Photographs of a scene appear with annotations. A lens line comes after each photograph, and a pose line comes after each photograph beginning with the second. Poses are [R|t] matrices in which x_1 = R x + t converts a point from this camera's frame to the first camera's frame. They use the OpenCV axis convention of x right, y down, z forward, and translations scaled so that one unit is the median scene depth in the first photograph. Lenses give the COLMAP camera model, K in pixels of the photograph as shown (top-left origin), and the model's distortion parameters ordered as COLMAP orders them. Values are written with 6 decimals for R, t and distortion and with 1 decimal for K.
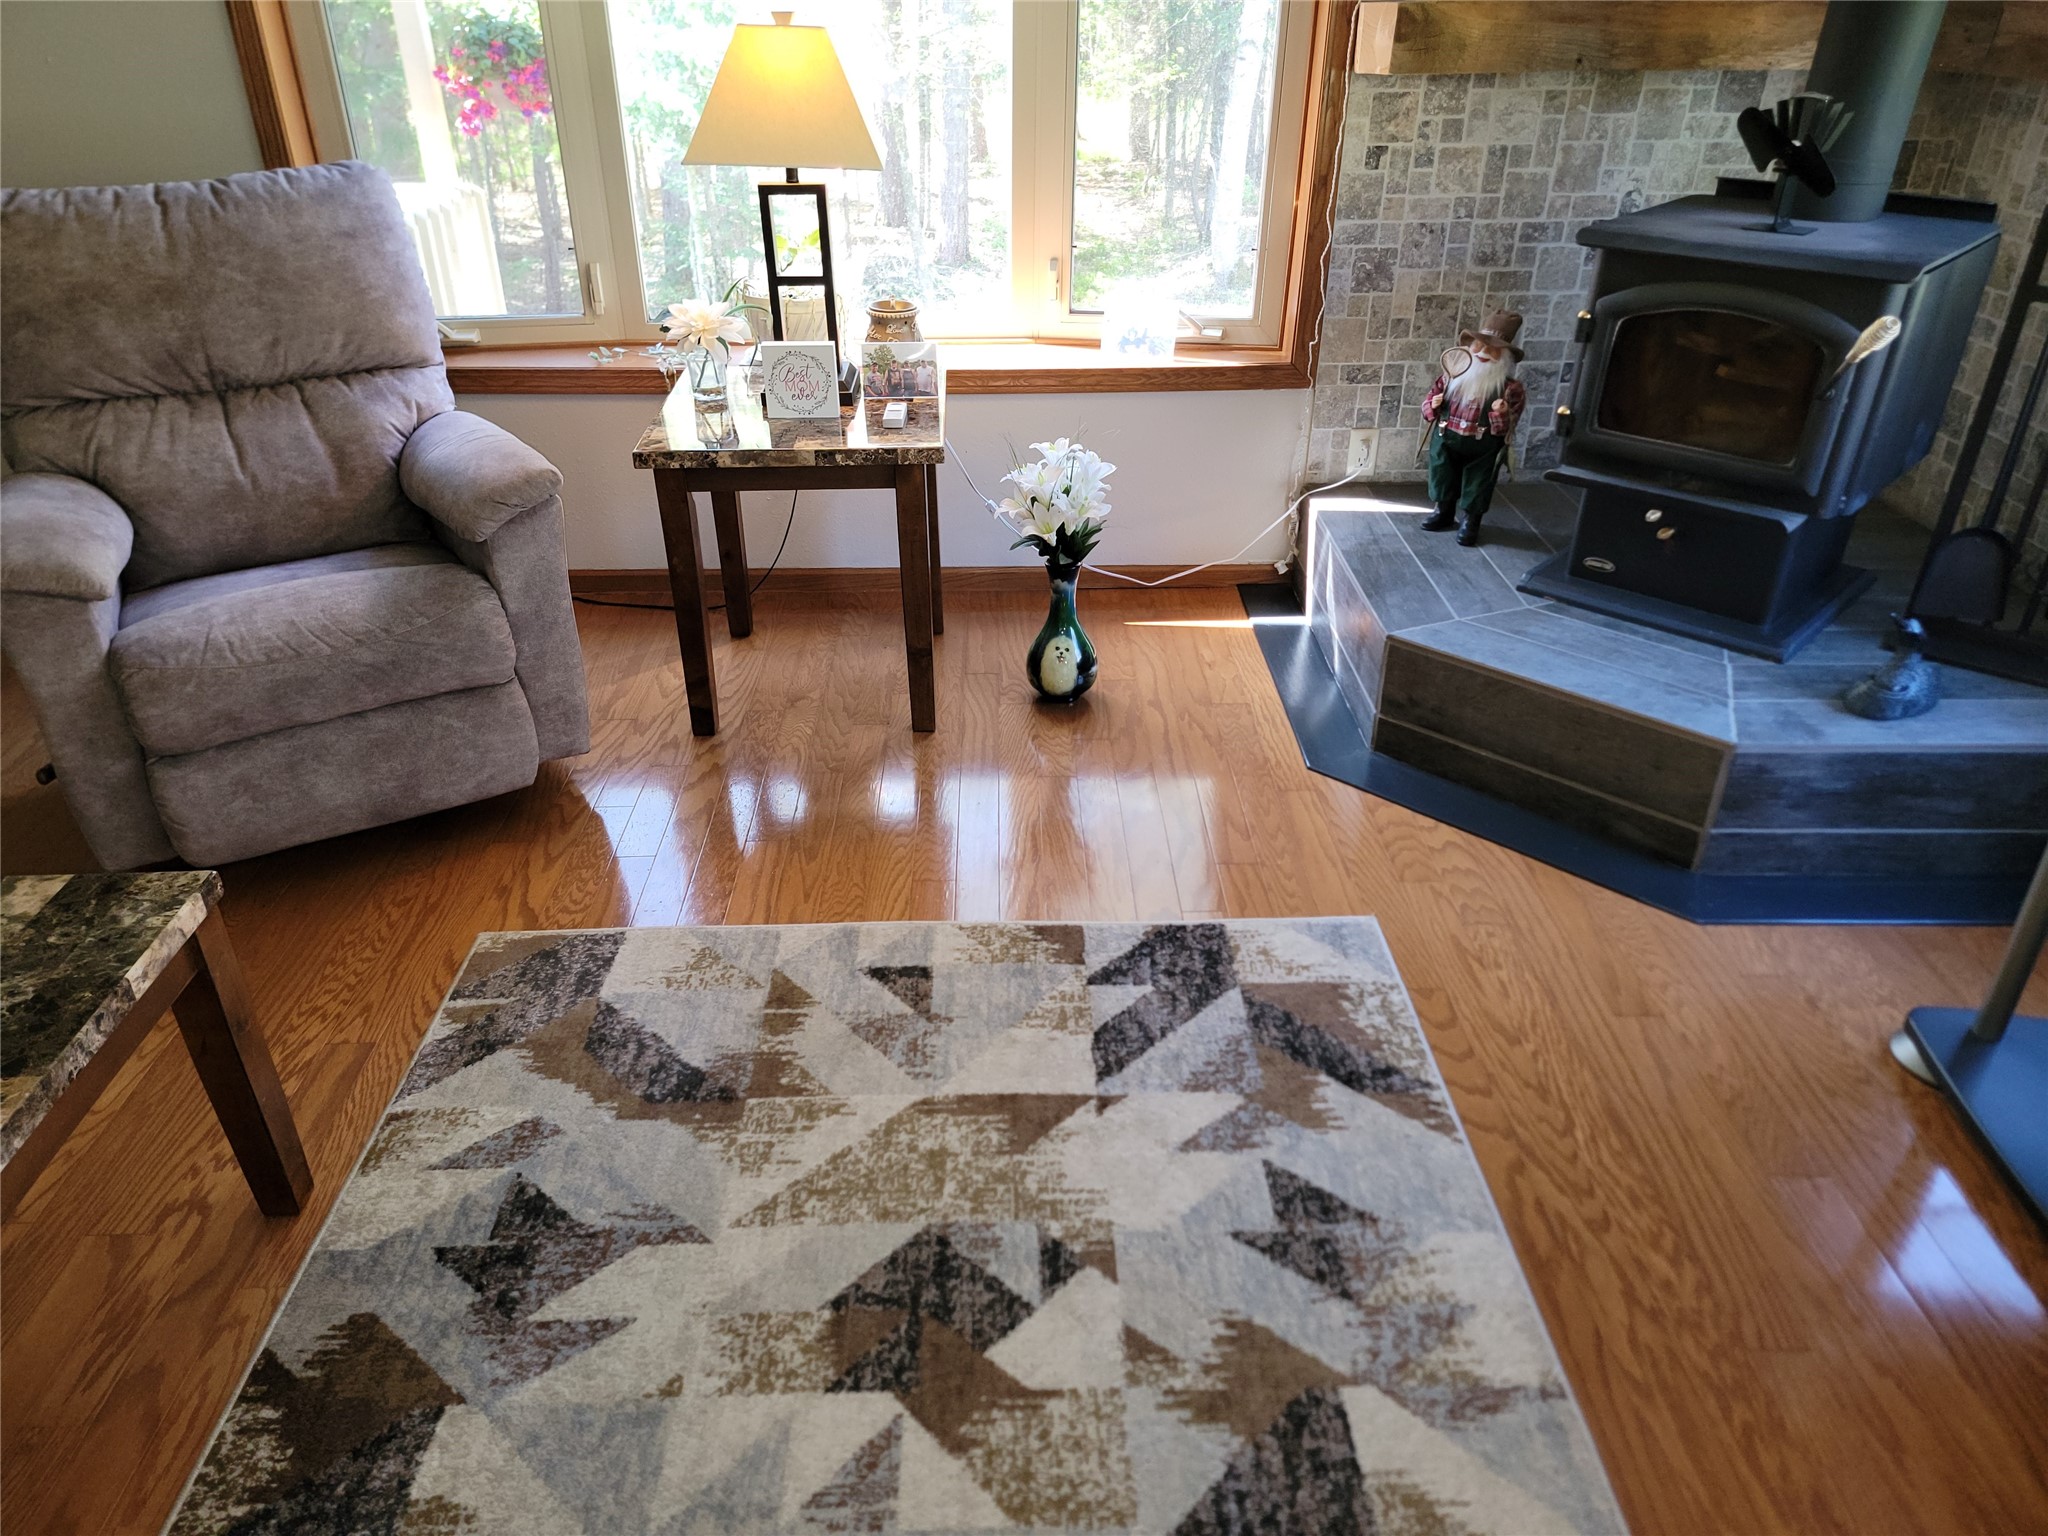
lens RADIAL K [[1451.3, 0, 1027.9], [0, 1451.3, 769.7], [0, 0, 1]] dist [0.077625, -0.067213]
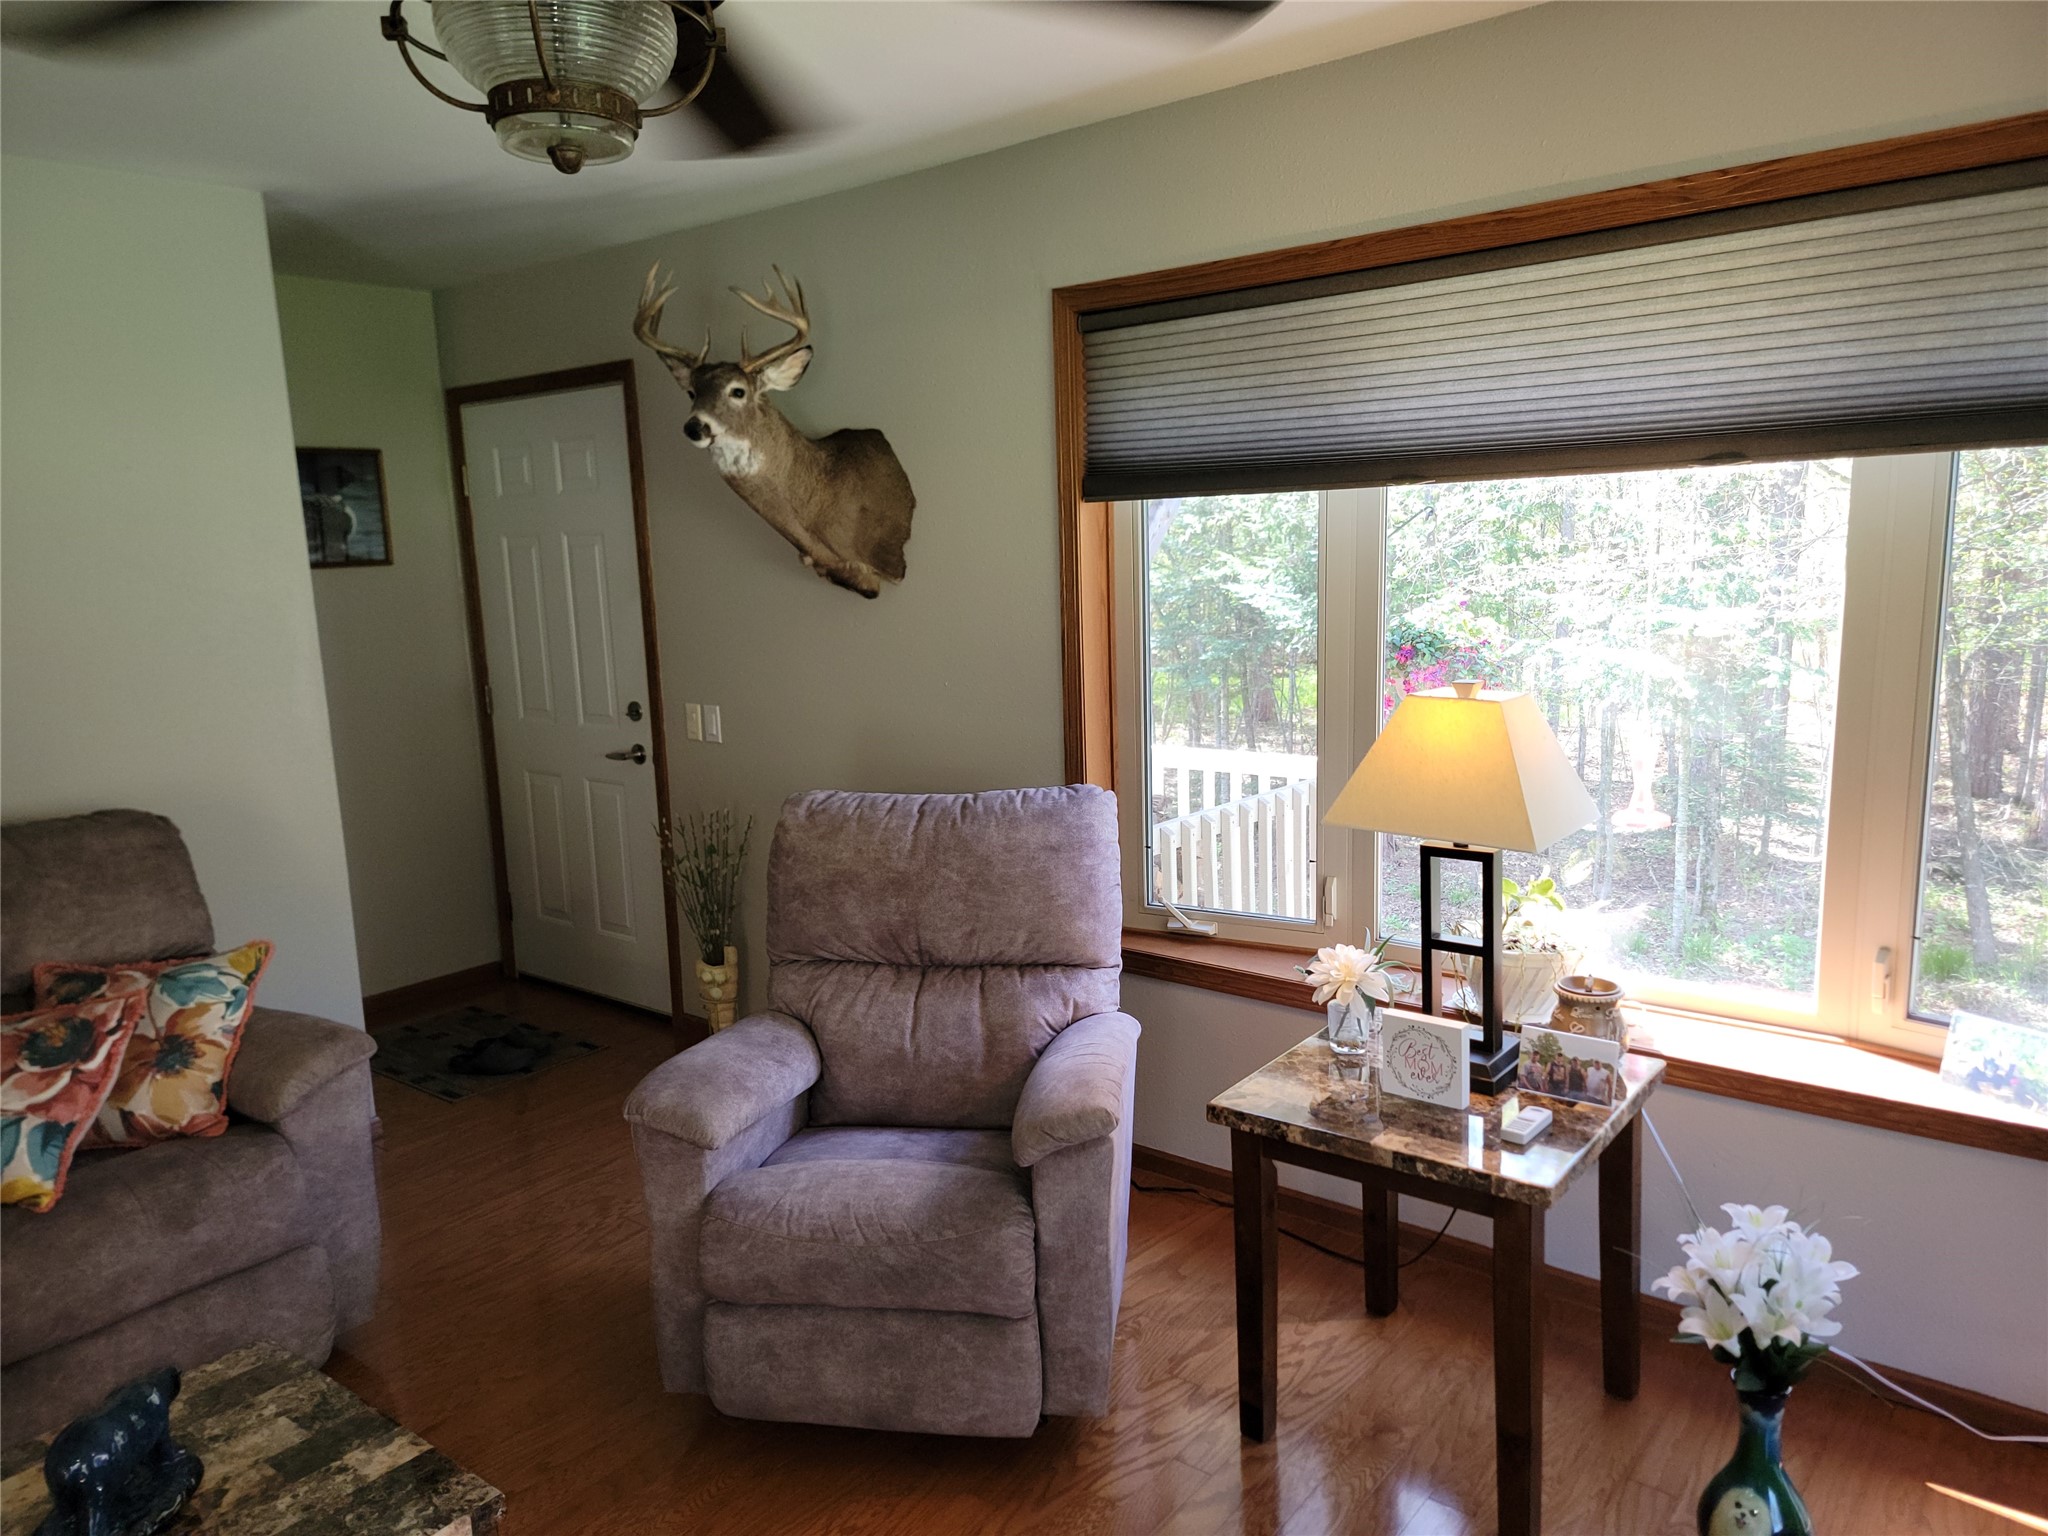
lens RADIAL K [[1412.2, 0, 1024.0], [0, 1412.2, 768.0], [0, 0, 1]] dist [0.094050, -0.077899]
pose [[0.757326, 0.080964, -0.647998, 0.221334], [-0.288106, 0.931919, -0.220277, -0.194515], [0.586048, 0.353513, 0.729093, 0.211963]]
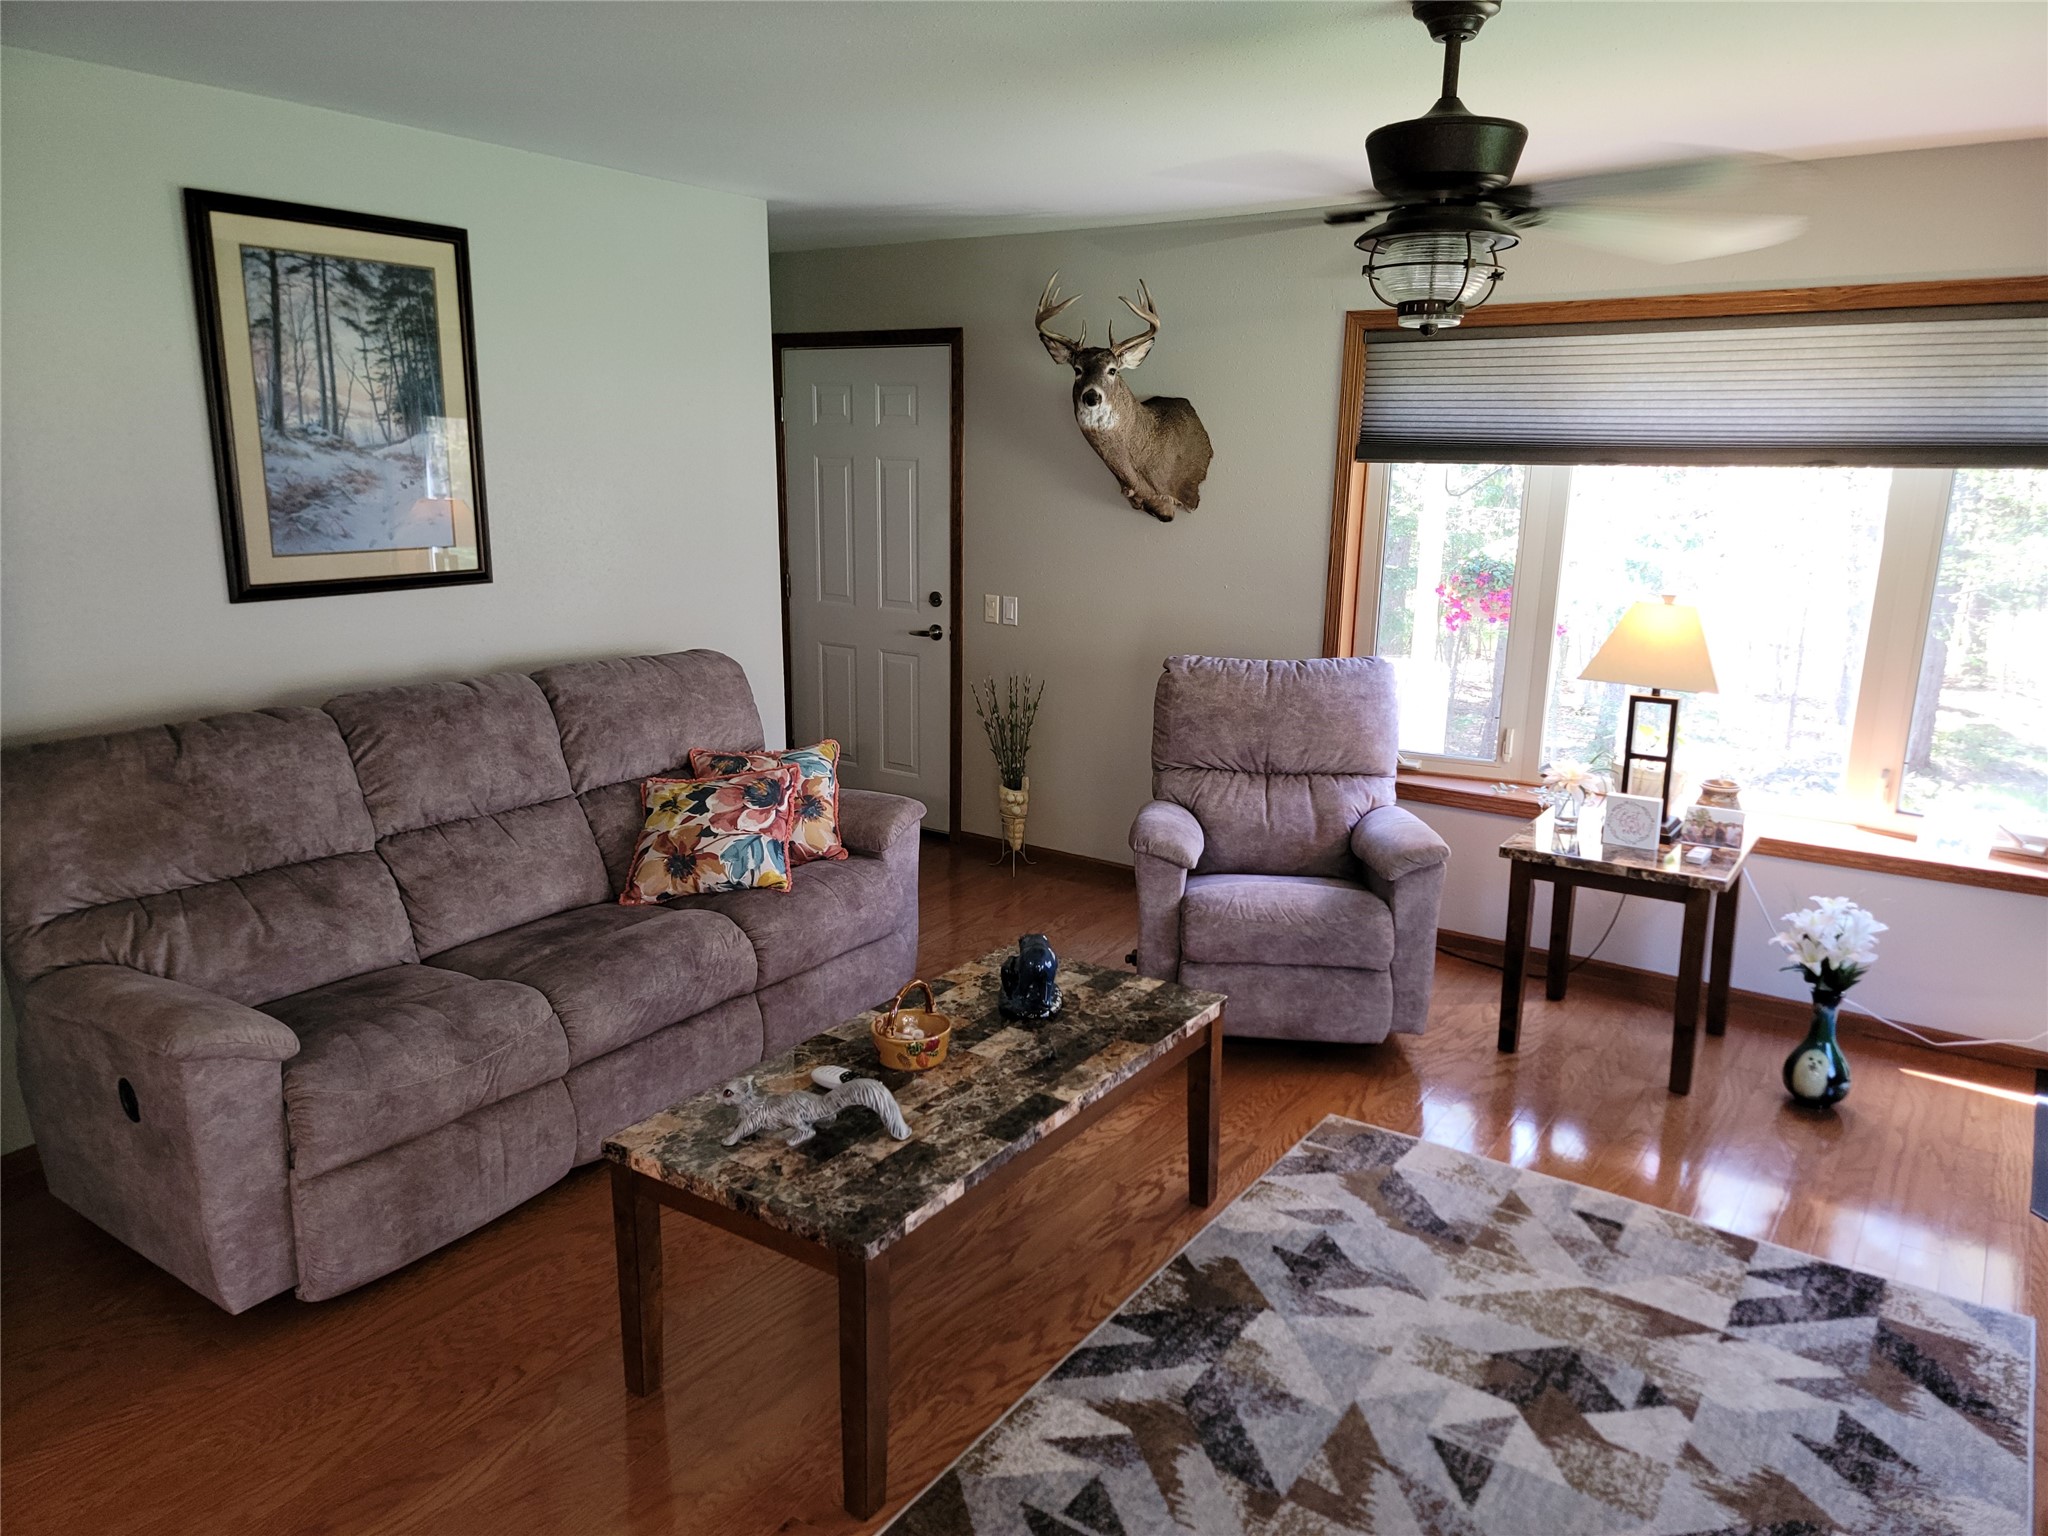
lens RADIAL K [[1425.5, 0, 1029.4], [0, 1425.5, 772.4], [0, 0, 1]] dist [0.092181, -0.069284]
pose [[0.811475, 0.143775, -0.566425, 0.181329], [-0.300297, 0.934092, -0.193114, 0.157454], [0.501329, 0.326803, 0.801167, -0.503436]]
